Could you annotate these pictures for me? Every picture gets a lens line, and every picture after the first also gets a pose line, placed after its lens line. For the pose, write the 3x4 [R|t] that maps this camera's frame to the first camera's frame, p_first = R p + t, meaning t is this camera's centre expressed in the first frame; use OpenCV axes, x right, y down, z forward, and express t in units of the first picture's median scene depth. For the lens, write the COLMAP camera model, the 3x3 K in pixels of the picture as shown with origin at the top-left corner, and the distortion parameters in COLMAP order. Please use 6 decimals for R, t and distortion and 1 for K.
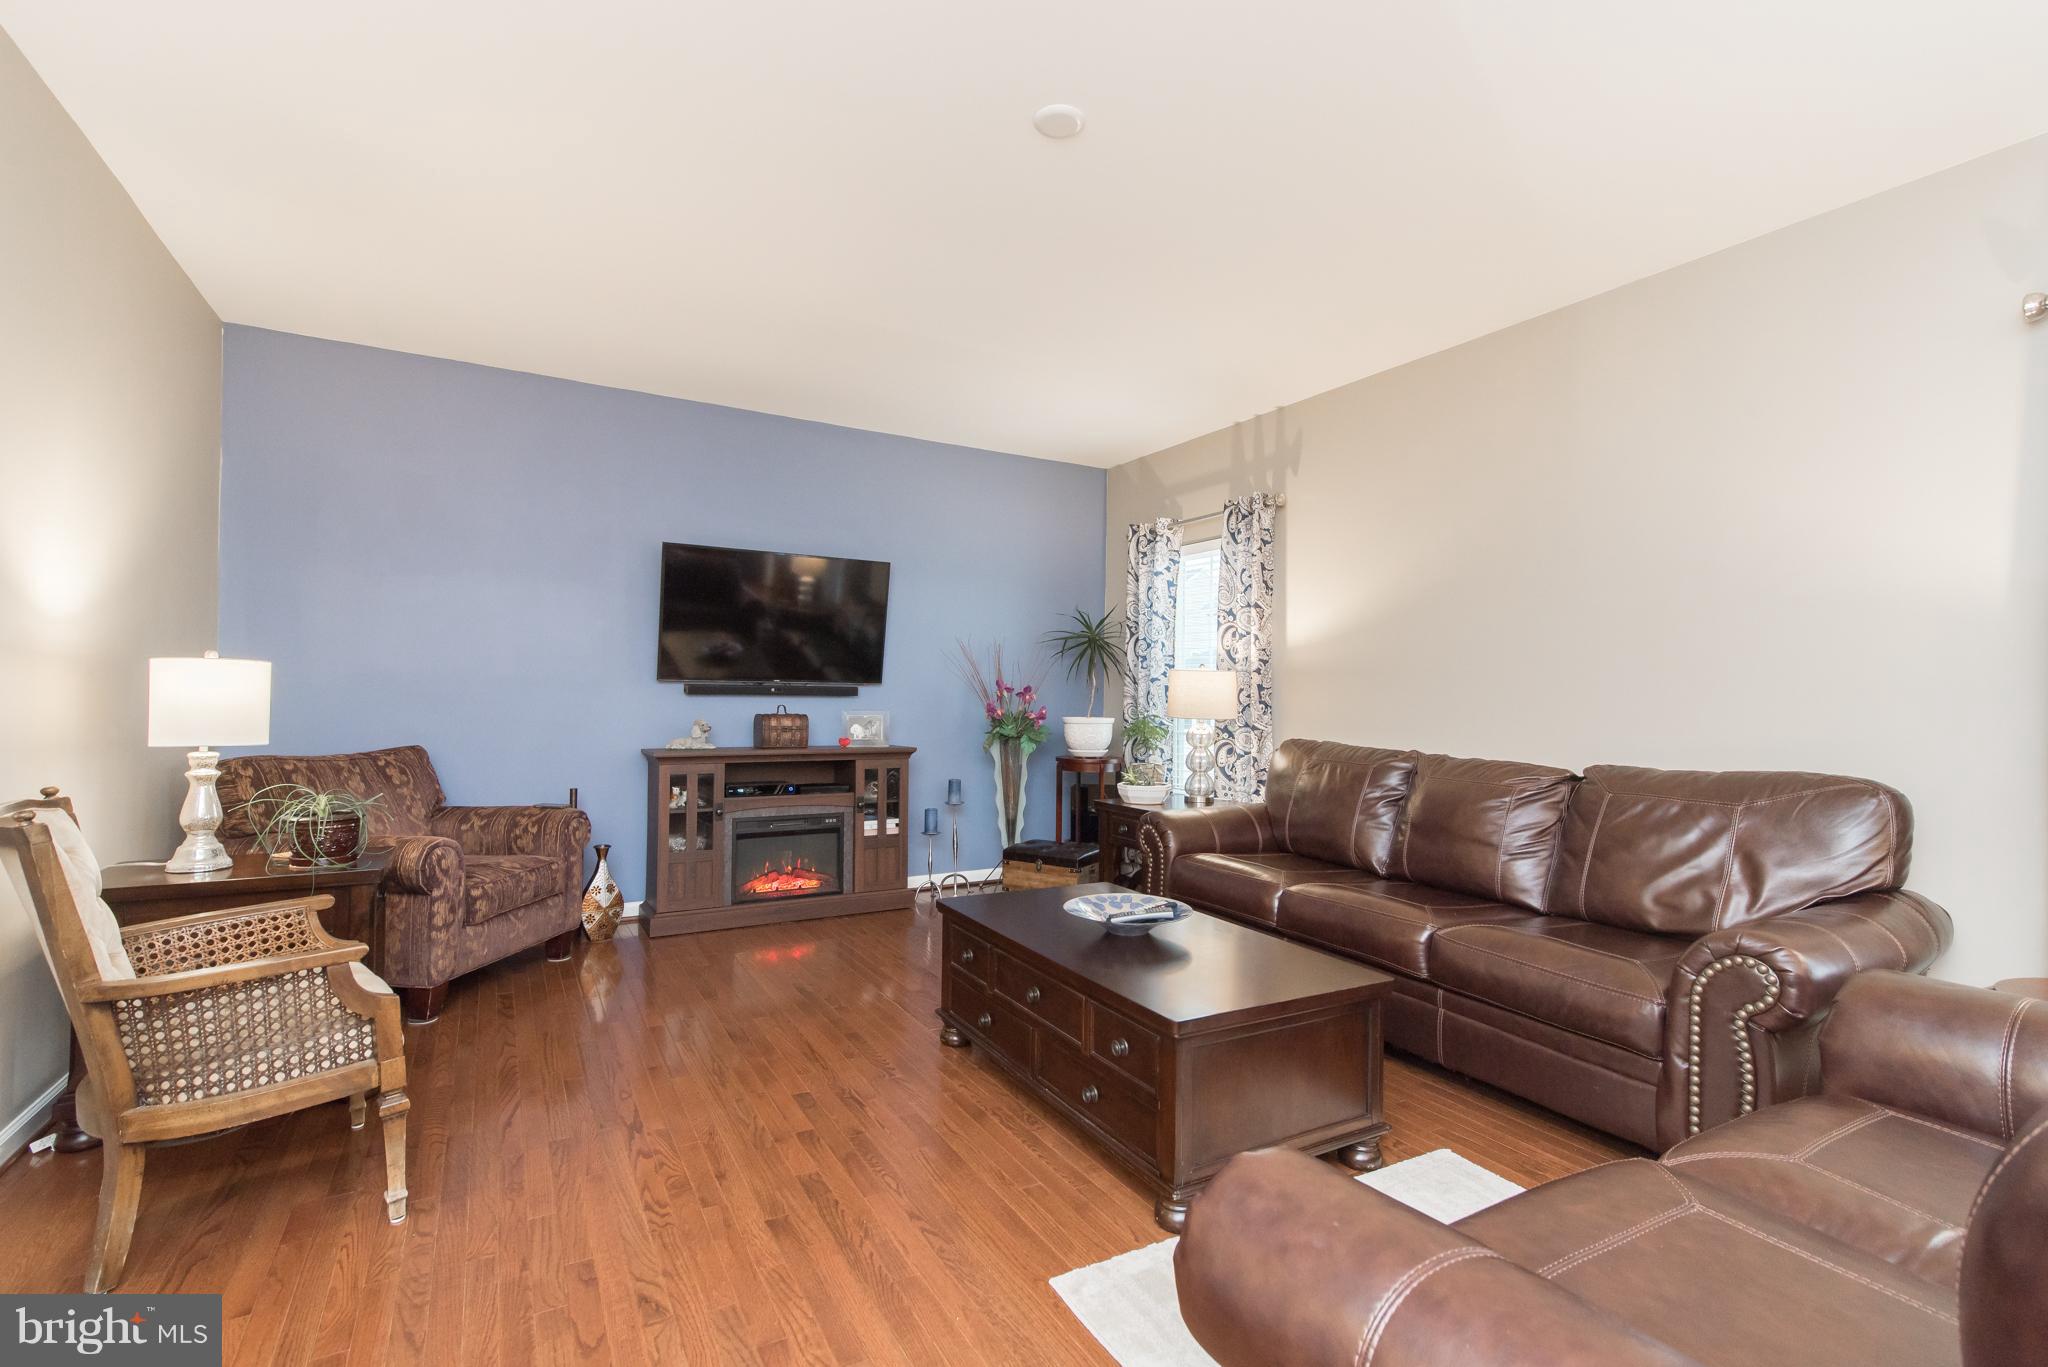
lens RADIAL K [[941.9, 0, 1030.4], [0, 941.9, 692.4], [0, 0, 1]] dist [0.027867, 0.000634]
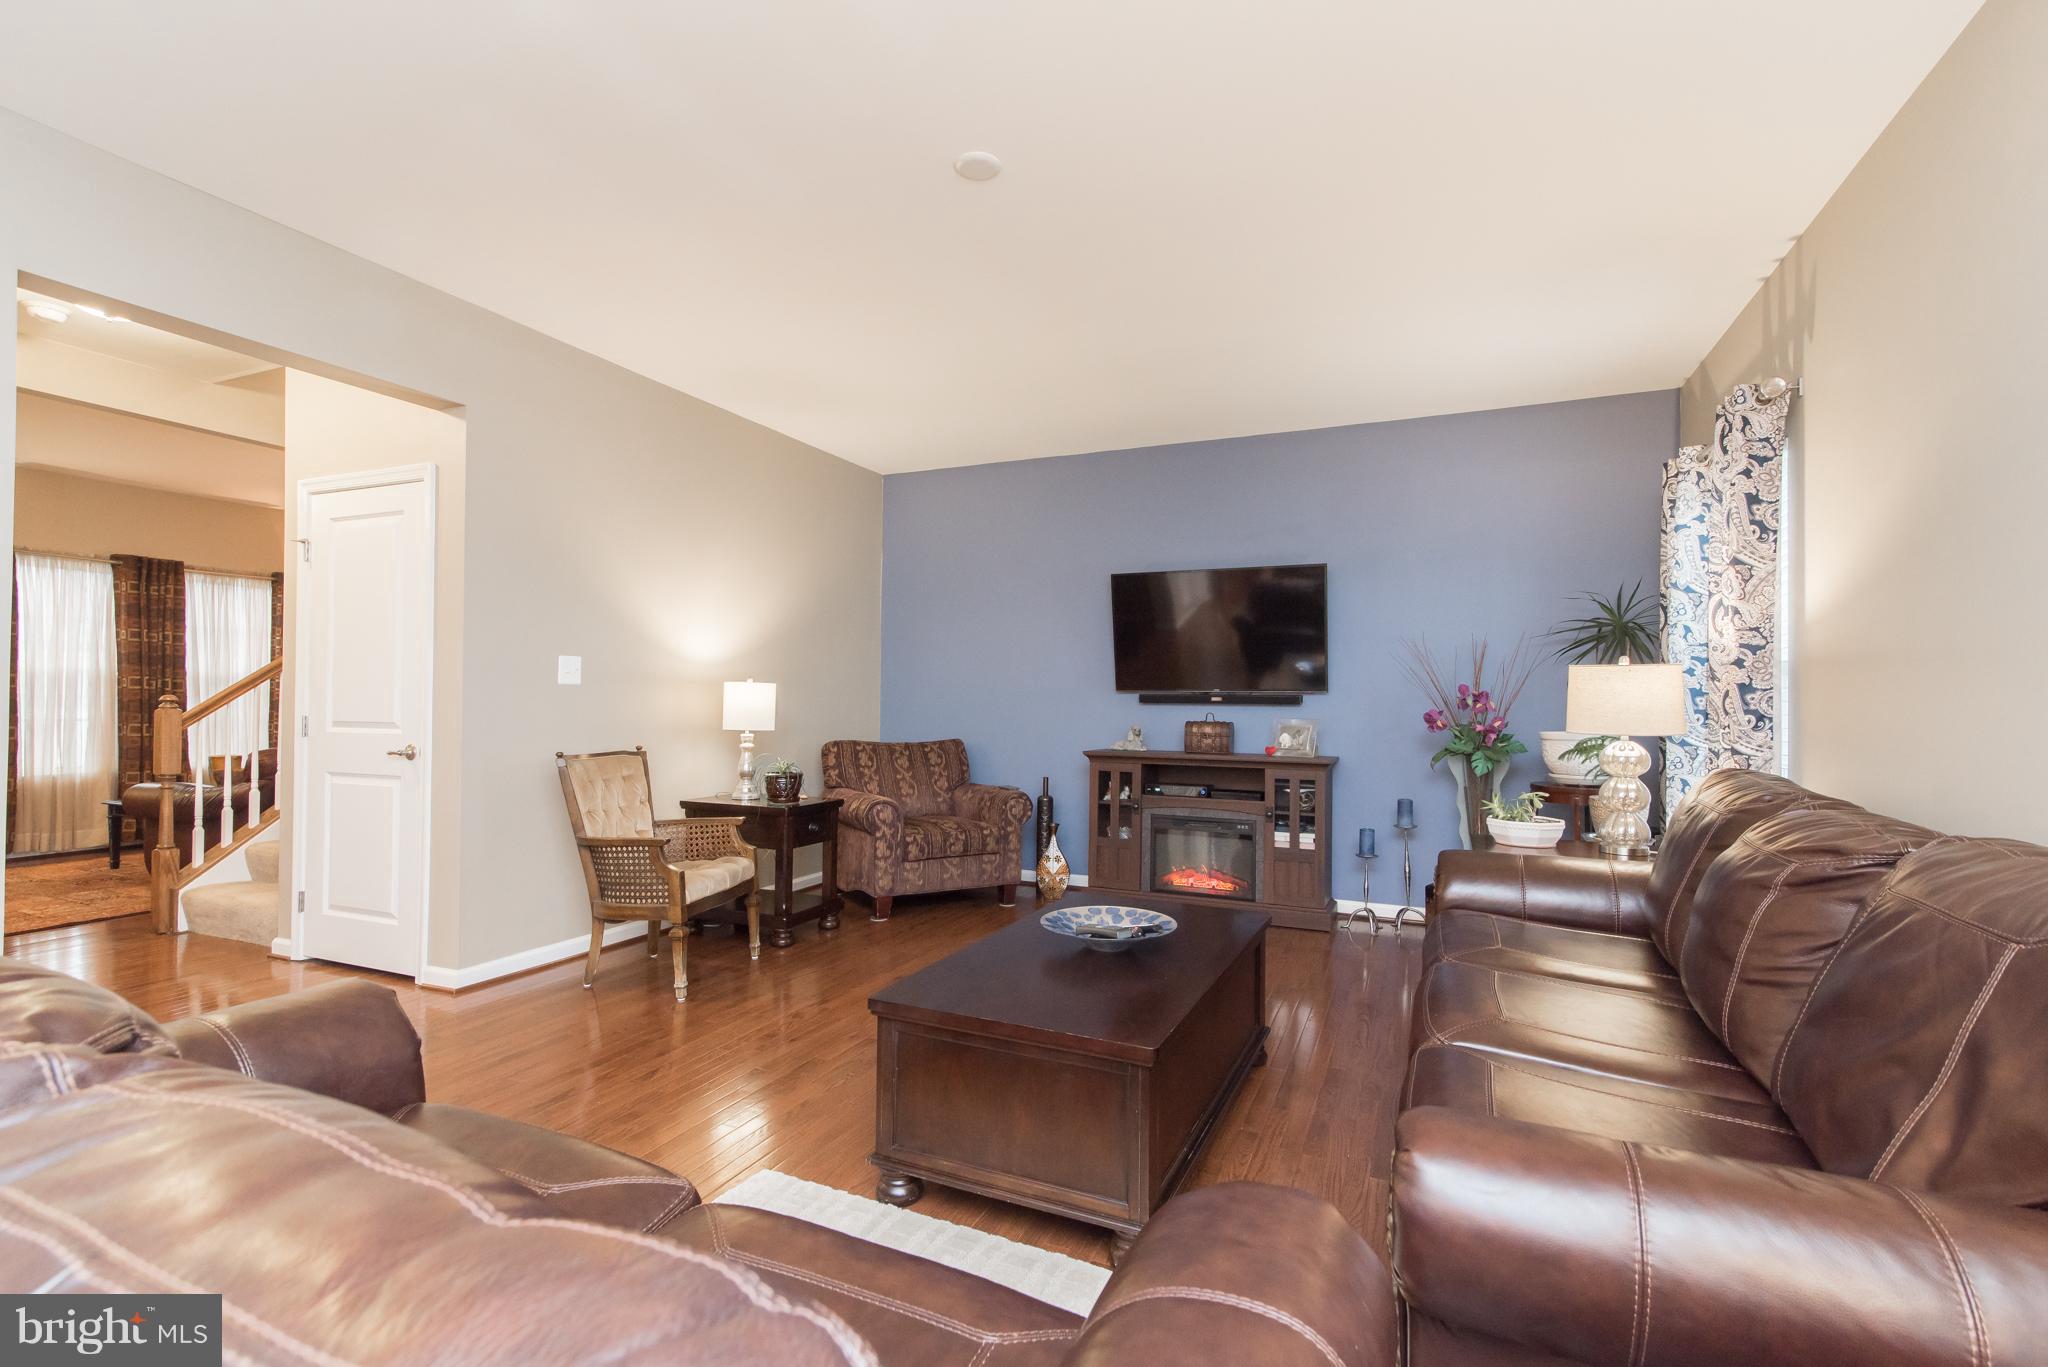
lens RADIAL K [[941.9, 0, 1014.7], [0, 941.9, 684.8], [0, 0, 1]] dist [0.027867, 0.000634]
pose [[0.570111, -0.020740, -0.821306, 0.488570], [0.000676, 0.999693, -0.024776, 0.007989], [0.821567, 0.013570, 0.569950, 0.220740]]
